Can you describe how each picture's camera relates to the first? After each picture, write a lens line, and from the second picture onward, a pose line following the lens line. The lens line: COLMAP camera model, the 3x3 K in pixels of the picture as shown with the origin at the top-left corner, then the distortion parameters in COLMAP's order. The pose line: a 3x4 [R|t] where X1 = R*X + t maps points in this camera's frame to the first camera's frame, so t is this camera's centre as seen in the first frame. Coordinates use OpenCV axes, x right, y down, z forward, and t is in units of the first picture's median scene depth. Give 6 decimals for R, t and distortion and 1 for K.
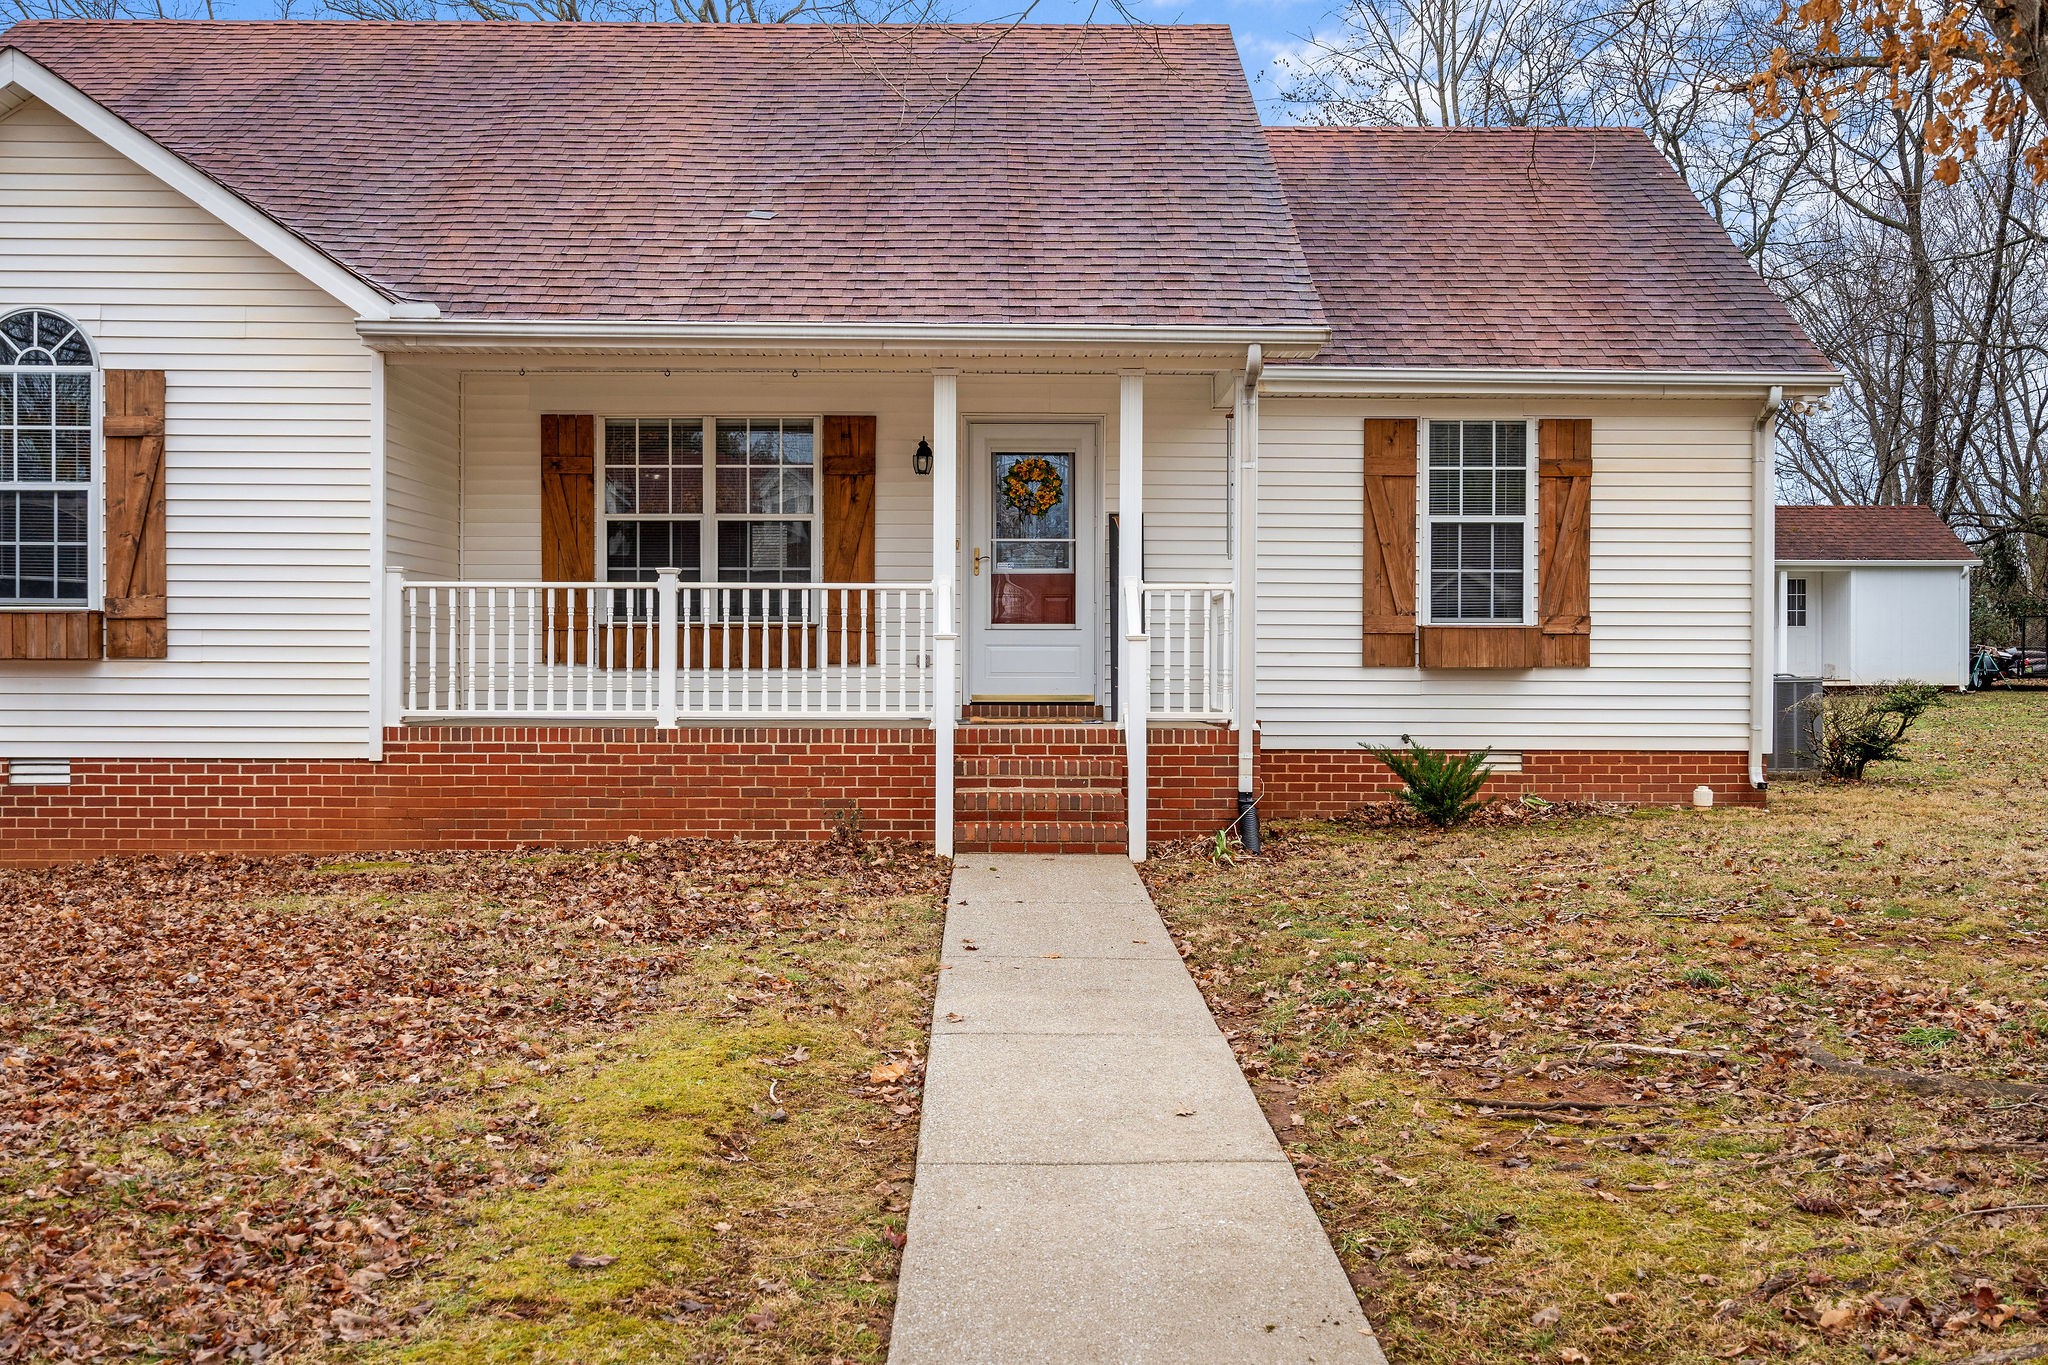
lens RADIAL K [[2206.6, 0, 1032.9], [0, 2206.6, 667.4], [0, 0, 1]] dist [0.012153, 0.000000]
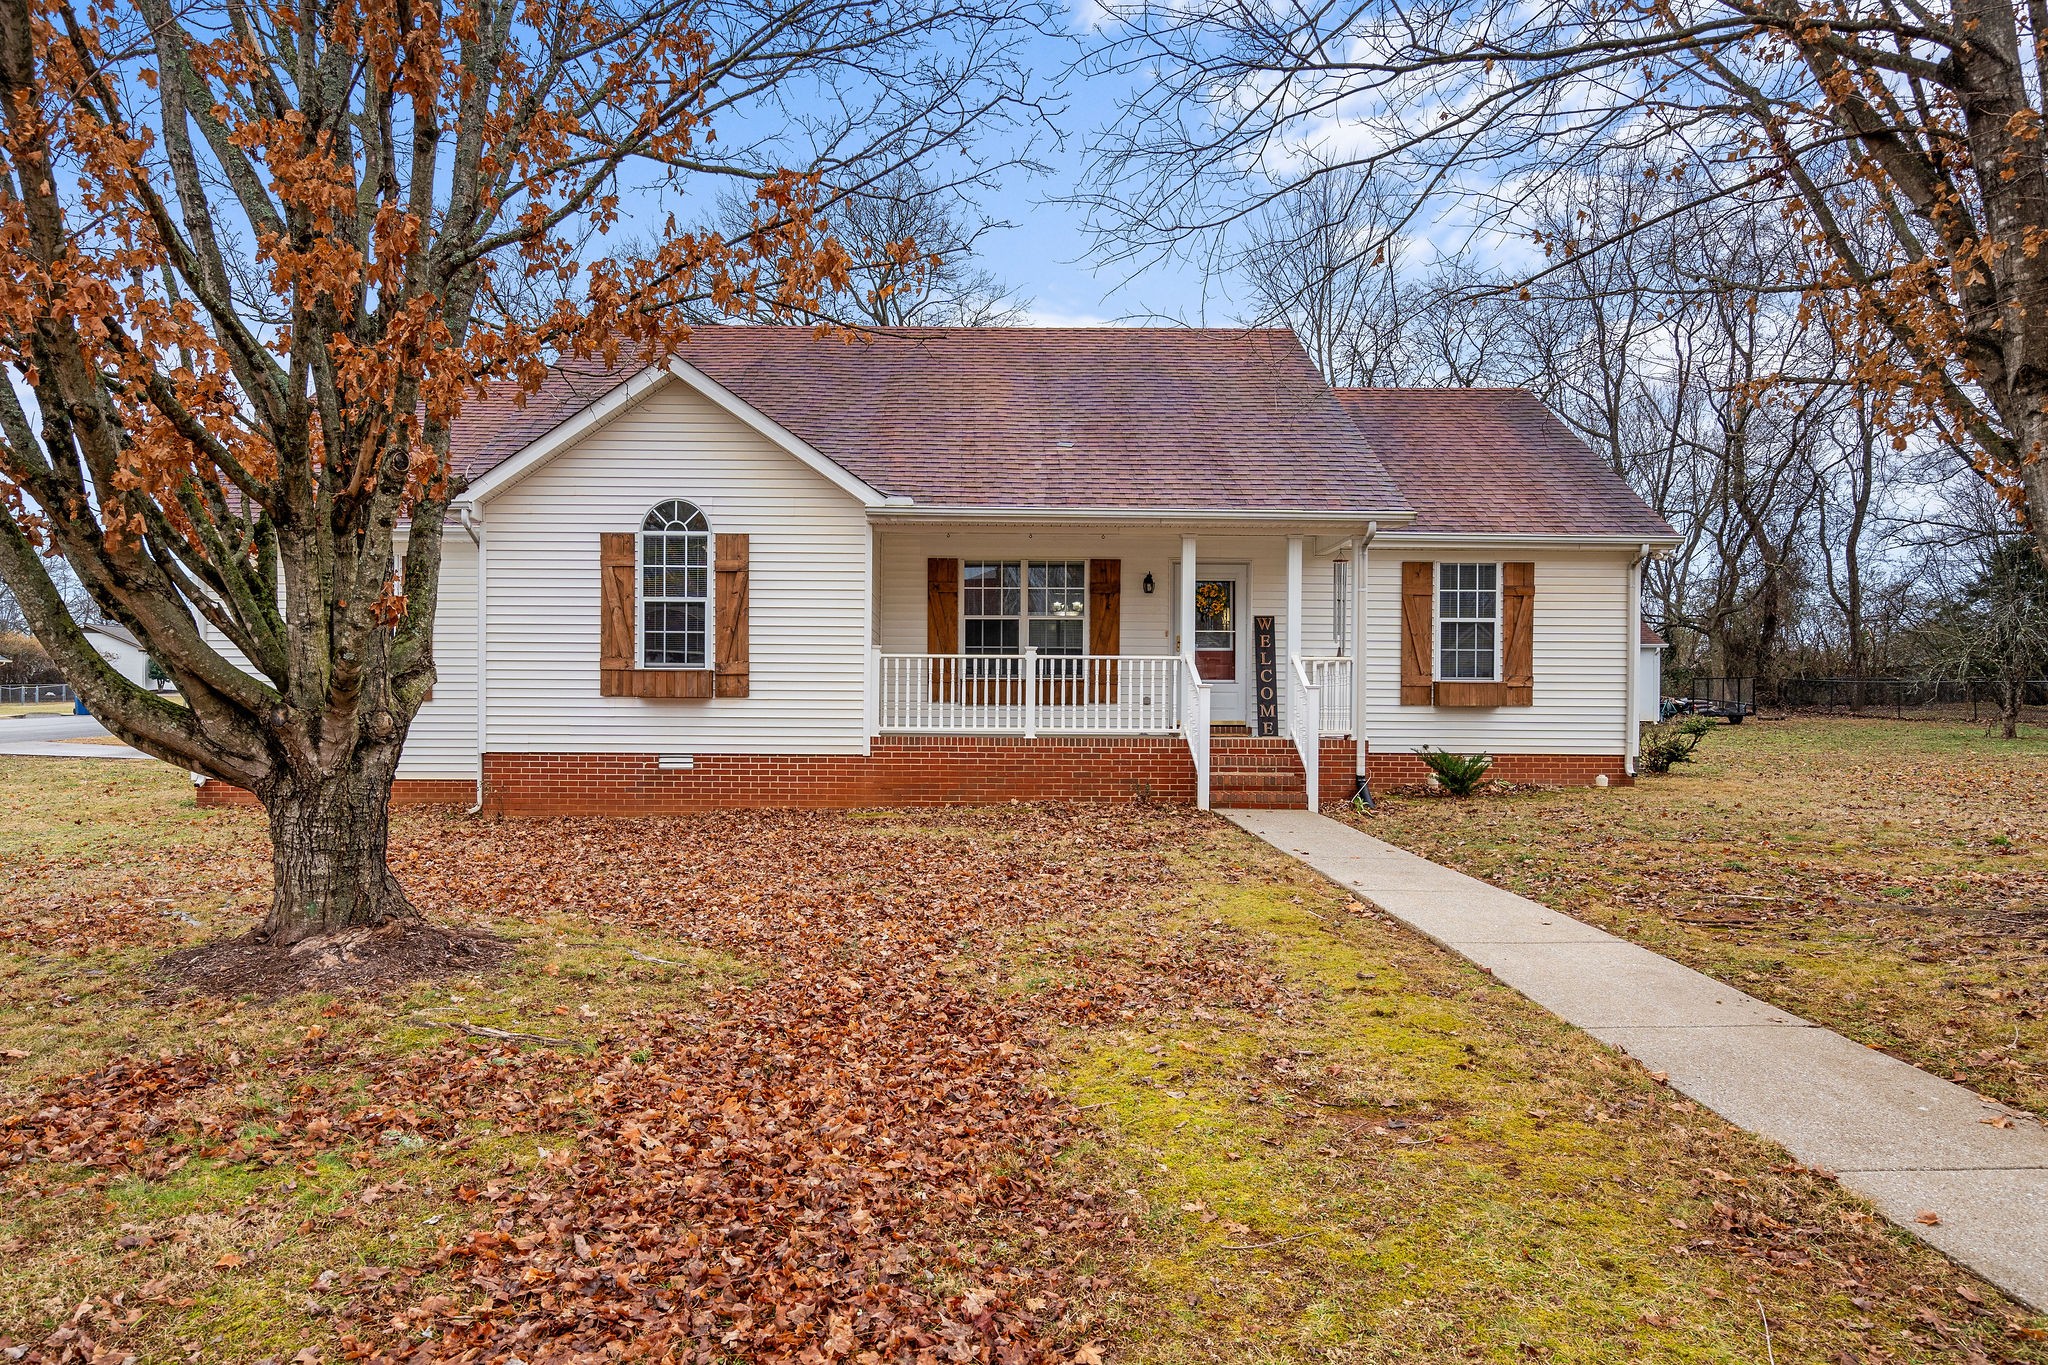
lens RADIAL K [[1431.0, 0, 963.2], [0, 1431.0, 703.8], [0, 0, 1]] dist [0.011495, 0.003381]
pose [[0.999986, 0.003741, -0.003638, -0.194337], [-0.003757, 0.999983, -0.004441, 0.004937], [0.003621, 0.004455, 0.999984, -0.126904]]
